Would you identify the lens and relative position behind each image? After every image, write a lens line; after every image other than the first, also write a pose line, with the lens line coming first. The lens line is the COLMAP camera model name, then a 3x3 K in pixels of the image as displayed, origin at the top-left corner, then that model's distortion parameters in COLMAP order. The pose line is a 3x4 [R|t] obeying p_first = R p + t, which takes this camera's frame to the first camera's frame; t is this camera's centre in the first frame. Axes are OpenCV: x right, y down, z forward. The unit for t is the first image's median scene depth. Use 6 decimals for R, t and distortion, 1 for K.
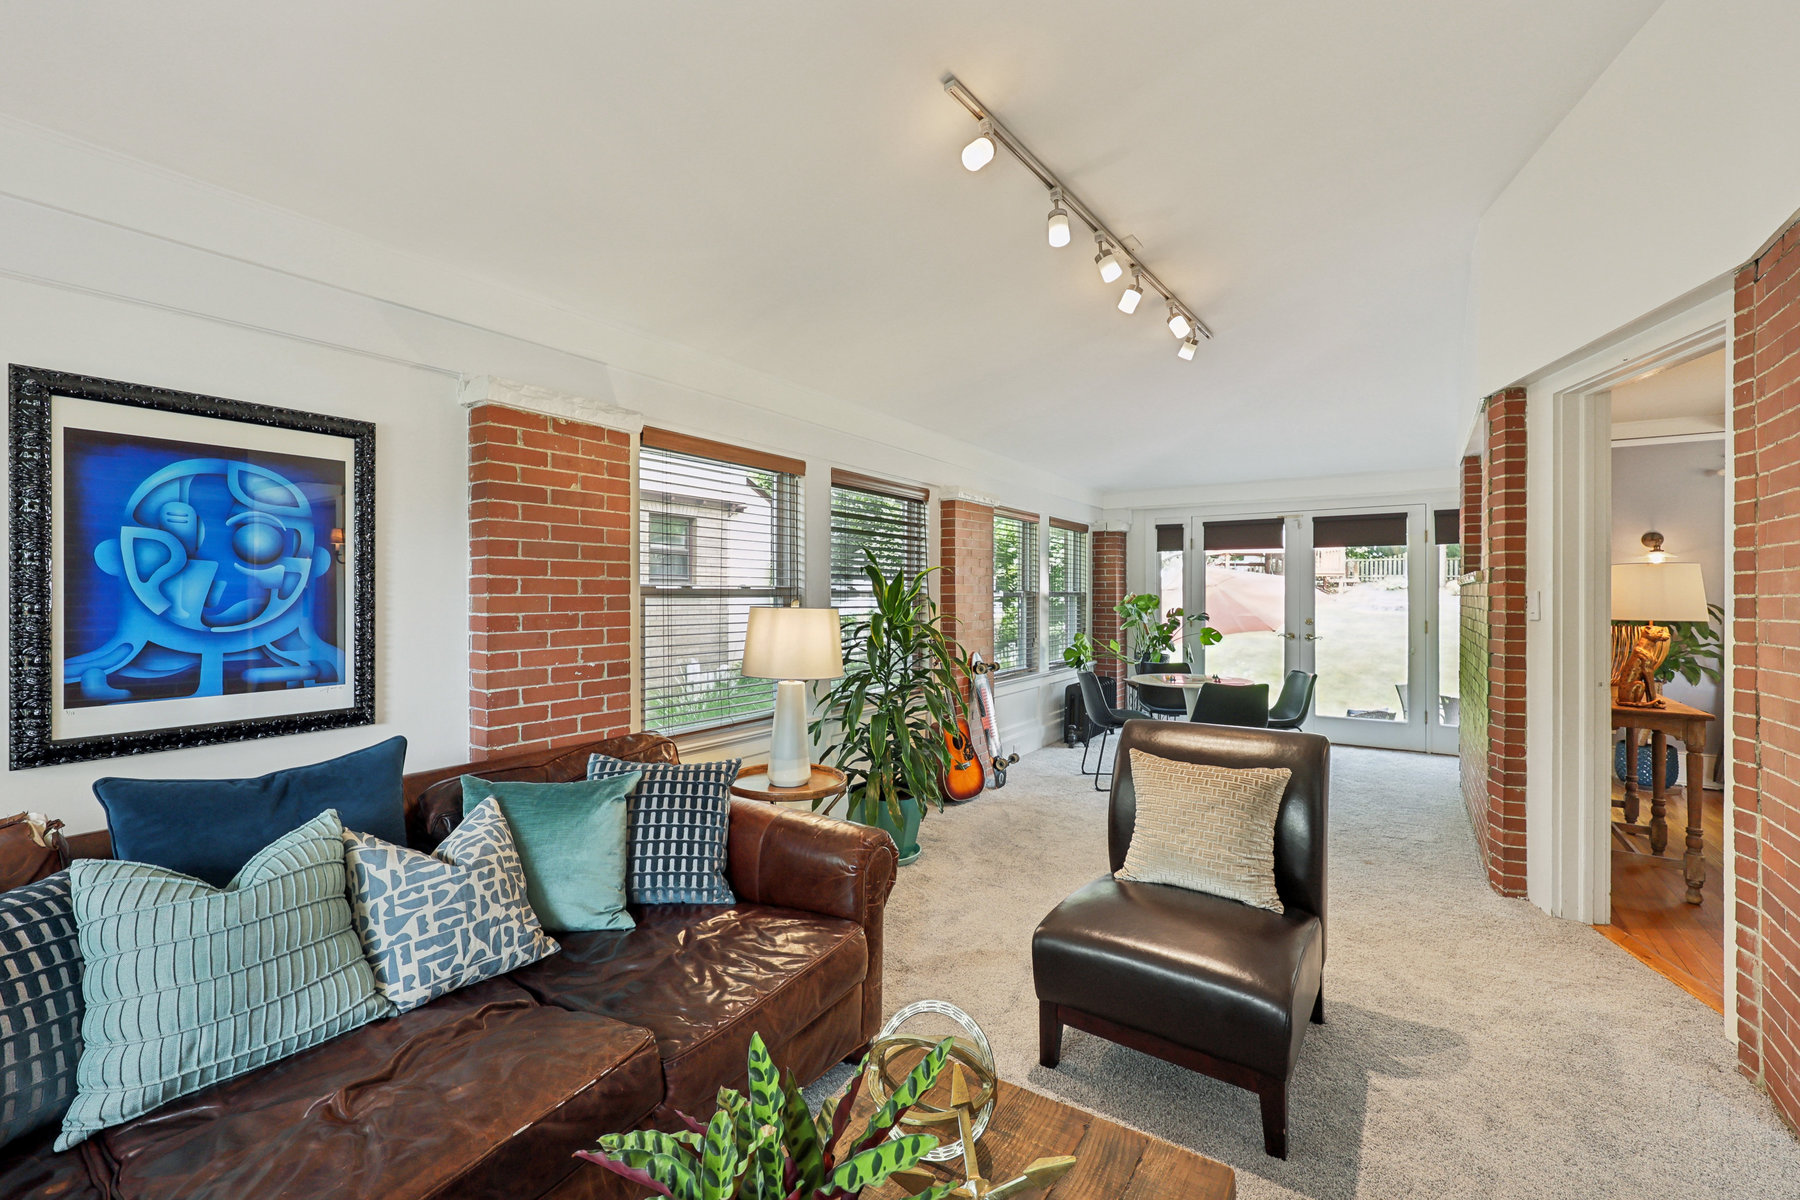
lens RADIAL K [[747.5, 0, 903.8], [0, 747.5, 591.5], [0, 0, 1]] dist [0.001711, 0.000097]
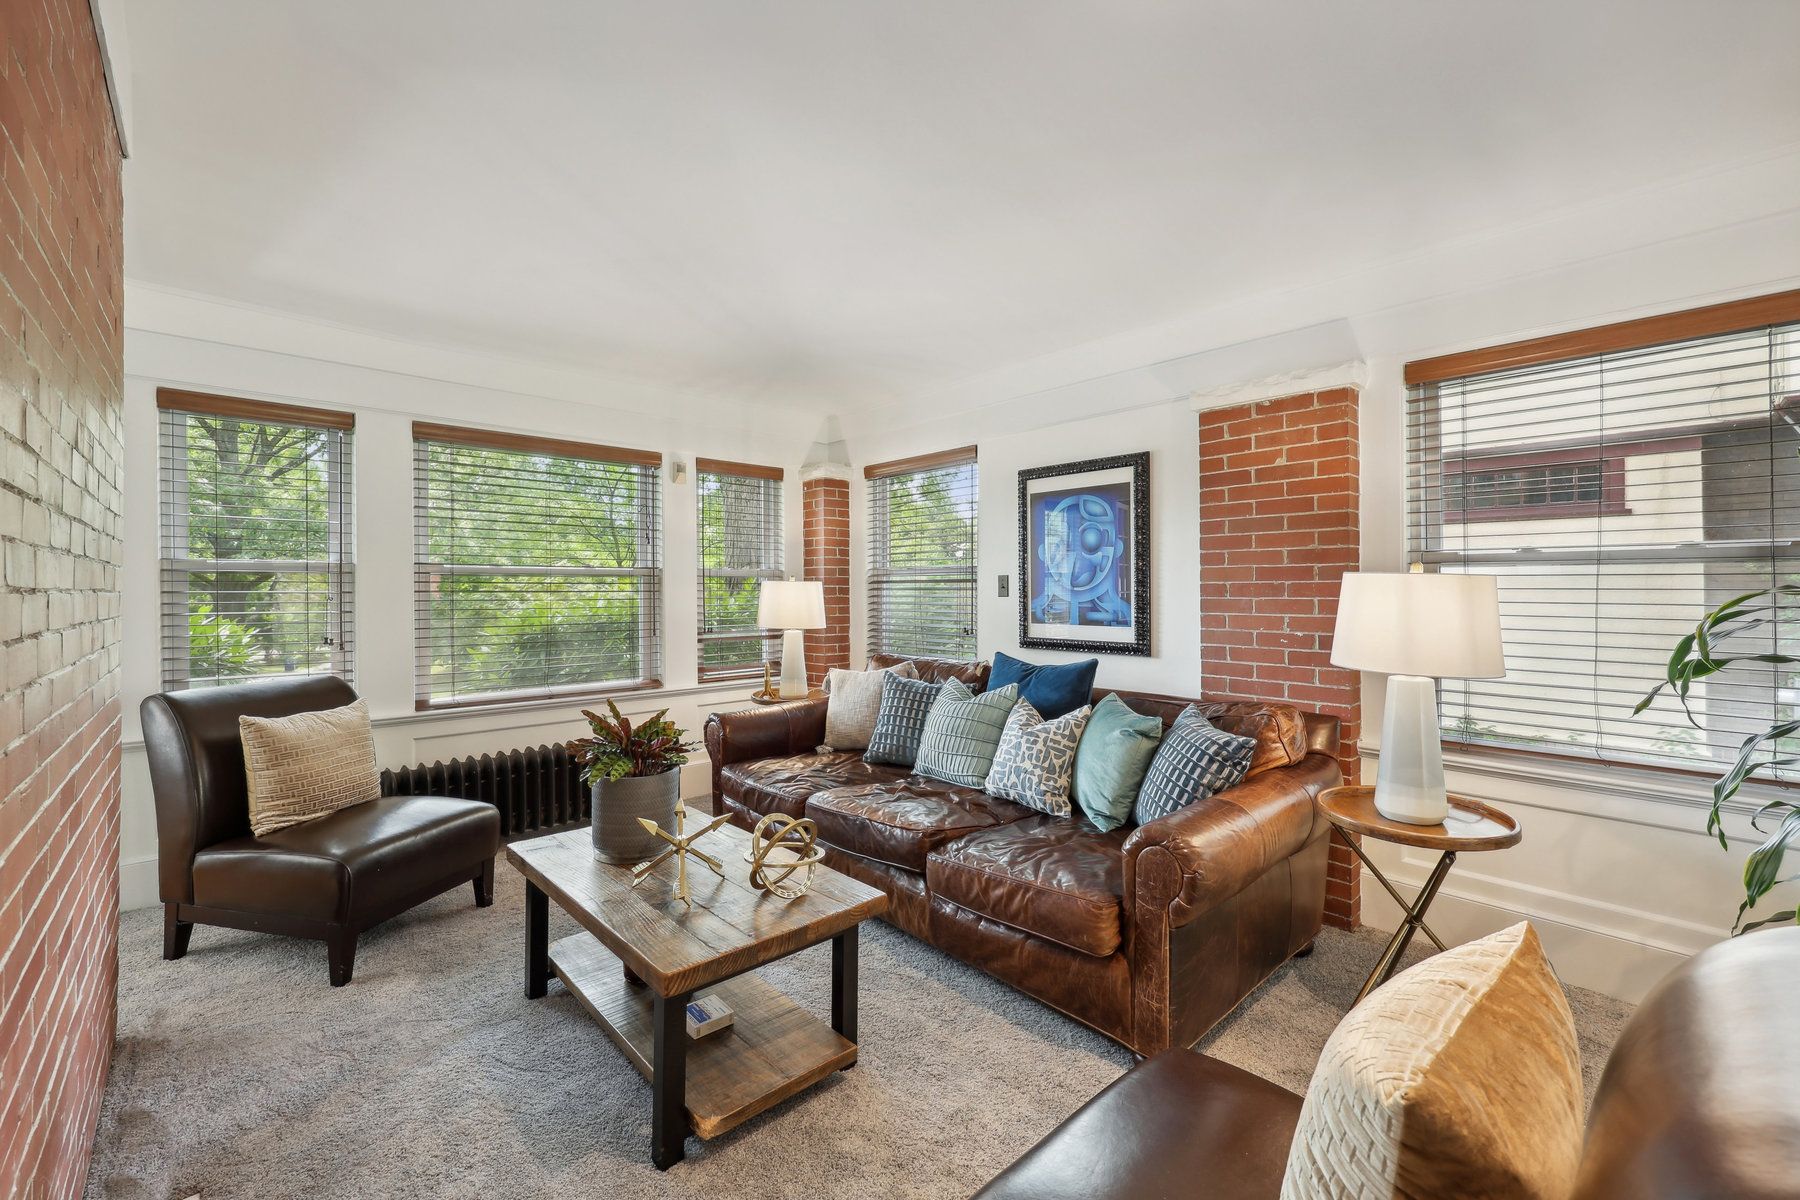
lens RADIAL K [[747.5, 0, 903.8], [0, 747.5, 591.5], [0, 0, 1]] dist [0.001711, 0.000097]
pose [[-0.217512, 0.002353, -0.976055, 0.863174], [0.003468, 0.999993, 0.001638, 0.047531], [0.976052, -0.003029, -0.217518, 0.895664]]
